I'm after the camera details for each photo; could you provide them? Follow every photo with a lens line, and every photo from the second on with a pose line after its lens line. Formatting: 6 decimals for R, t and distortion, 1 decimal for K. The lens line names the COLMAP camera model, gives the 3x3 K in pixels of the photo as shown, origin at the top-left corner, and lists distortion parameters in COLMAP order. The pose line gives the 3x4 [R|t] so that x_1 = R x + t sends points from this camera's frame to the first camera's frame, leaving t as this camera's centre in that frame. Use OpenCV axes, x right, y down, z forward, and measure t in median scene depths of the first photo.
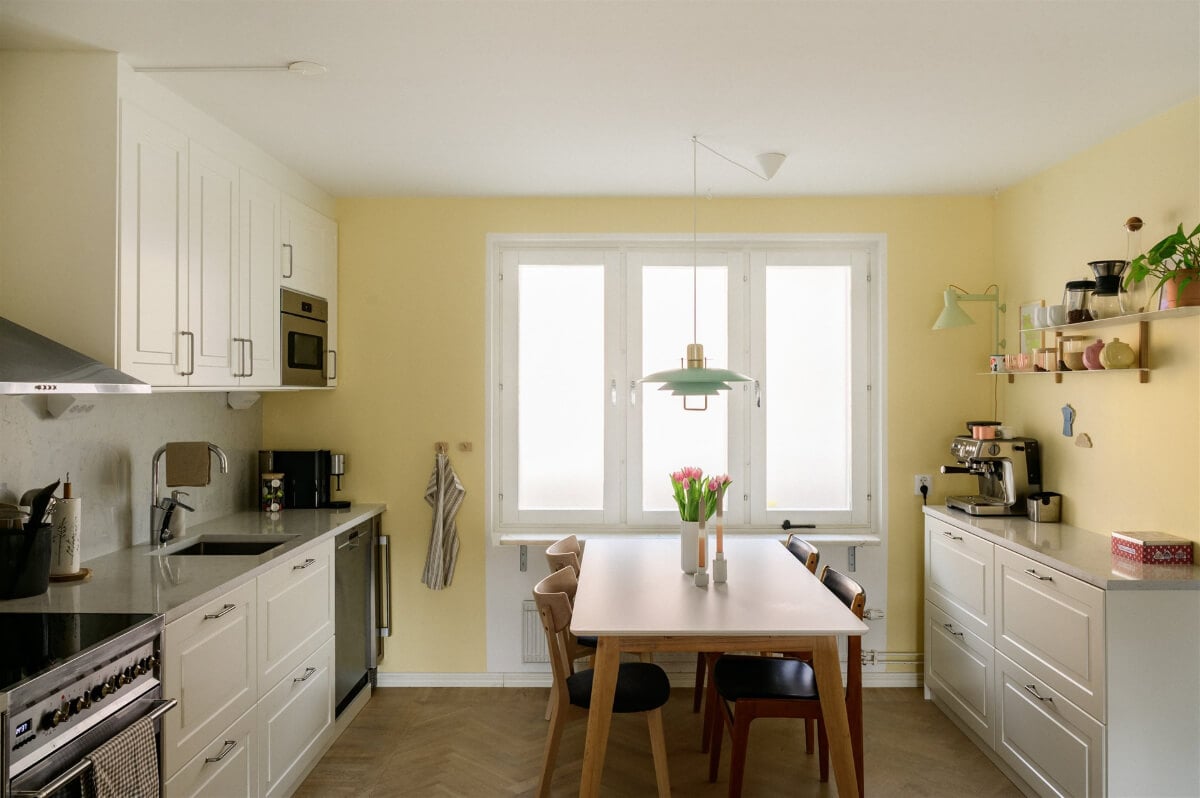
lens RADIAL K [[919.7, 0, 617.0], [0, 919.7, 392.2], [0, 0, 1]] dist [0.004607, 0.003176]
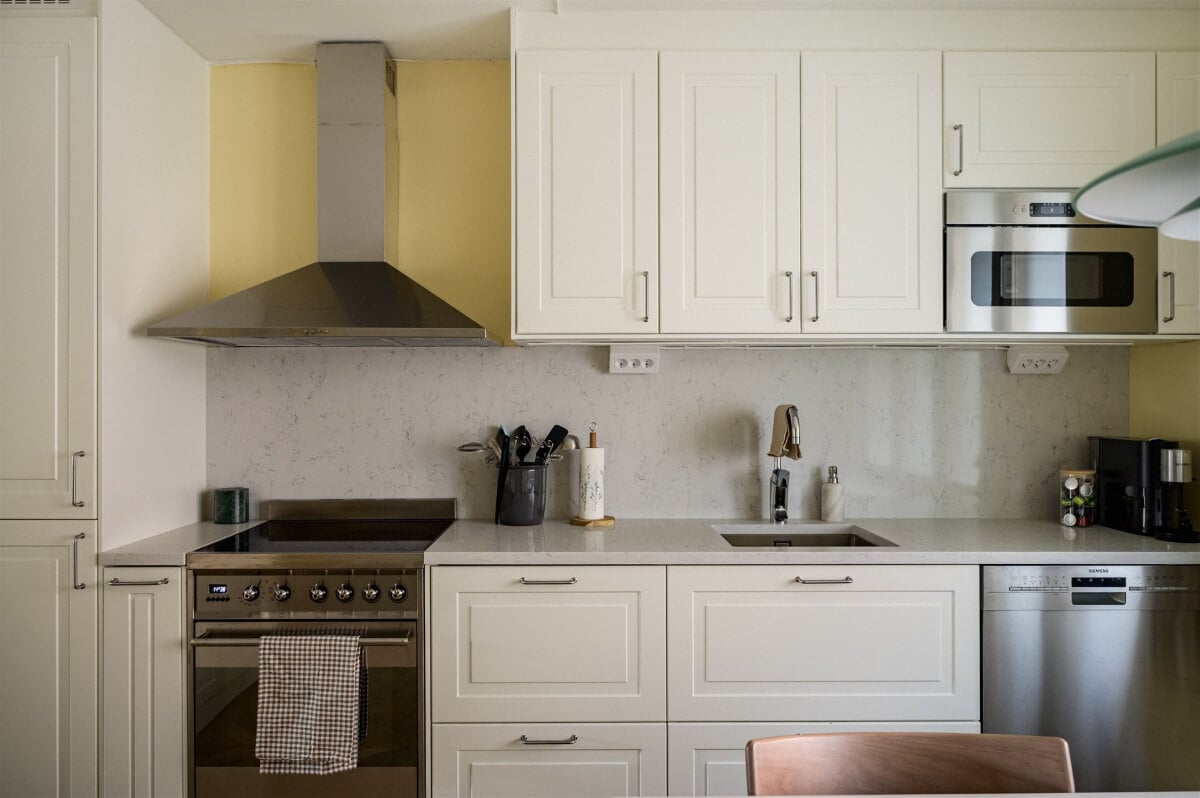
lens RADIAL K [[869.8, 0, 603.9], [0, 869.8, 388.9], [0, 0, 1]] dist [-0.003888, 0.006636]
pose [[0.016685, -0.006152, -0.999842, 0.261785], [-0.005748, 0.999964, -0.006249, 0.037658], [0.999844, 0.005851, 0.016649, 0.679318]]
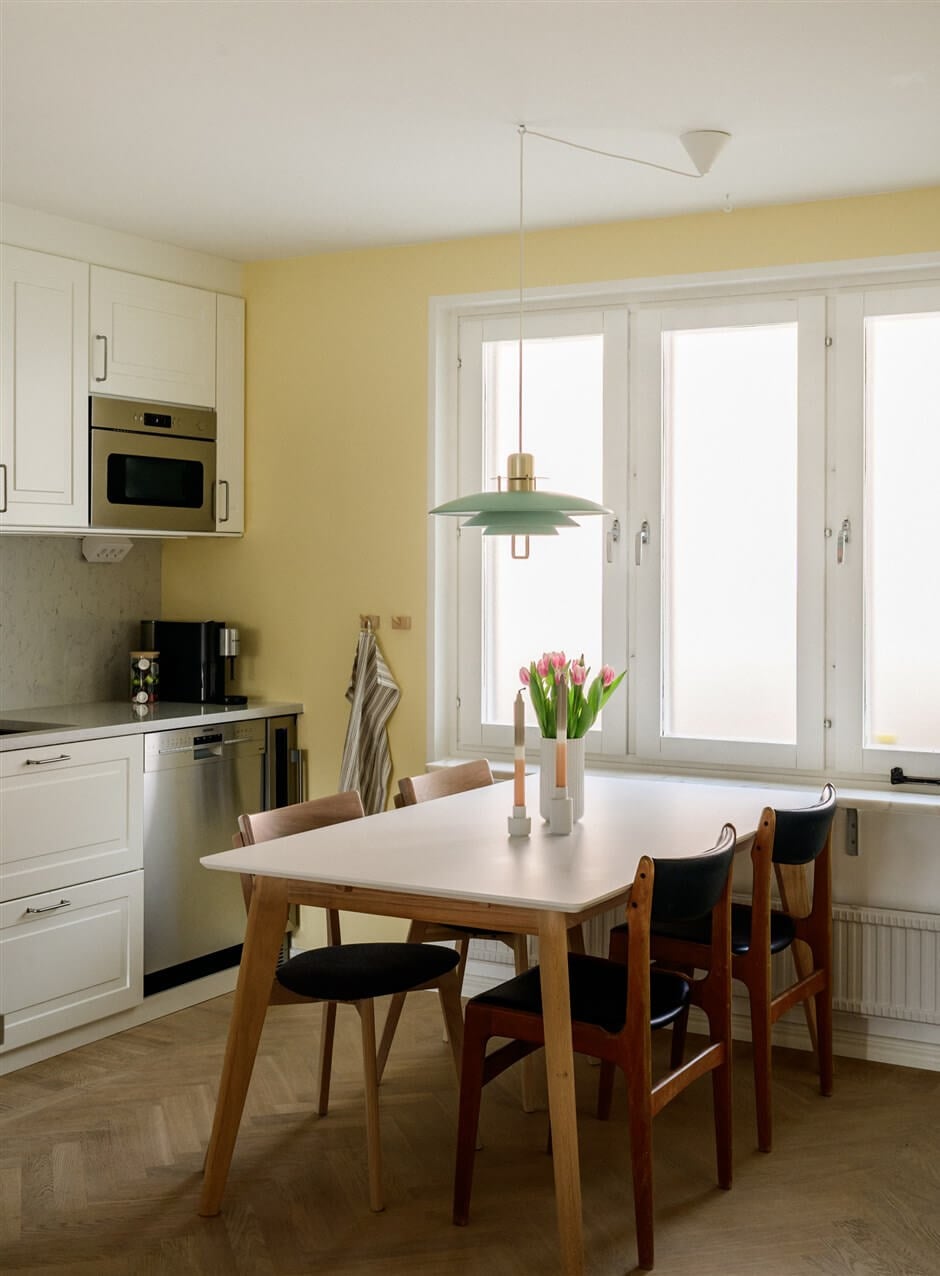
lens RADIAL K [[1626.8, 0, 469.4], [0, 1626.8, 582.3], [0, 0, 1]] dist [0.000237, -0.001566]
pose [[0.869669, 0.010274, -0.493528, 0.507889], [-0.007518, 0.999943, 0.007568, 0.023330], [0.493577, -0.002871, 0.869697, 0.009407]]
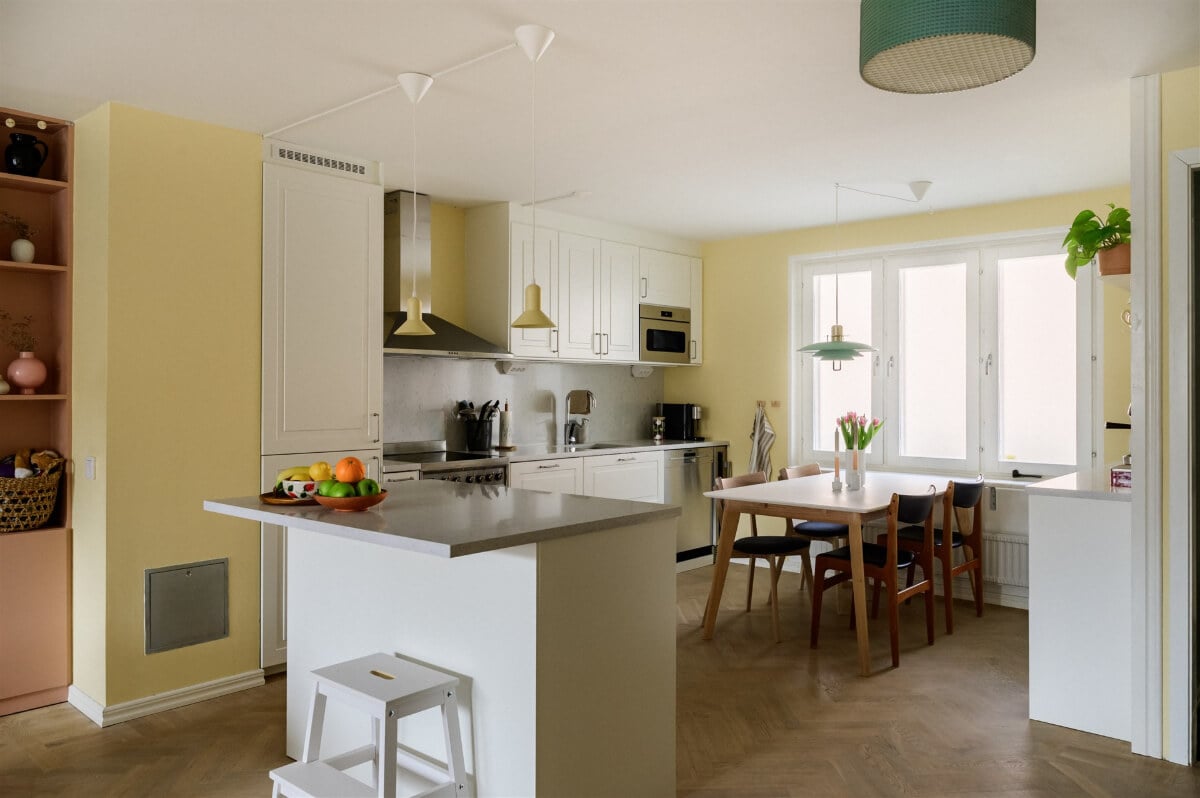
lens RADIAL K [[869.8, 0, 603.9], [0, 869.8, 388.9], [0, 0, 1]] dist [-0.003888, 0.006636]
pose [[0.751046, 0.002666, -0.660245, 0.603492], [-0.007345, 0.999964, -0.004317, 0.048382], [0.660209, 0.008091, 0.751038, -0.238054]]
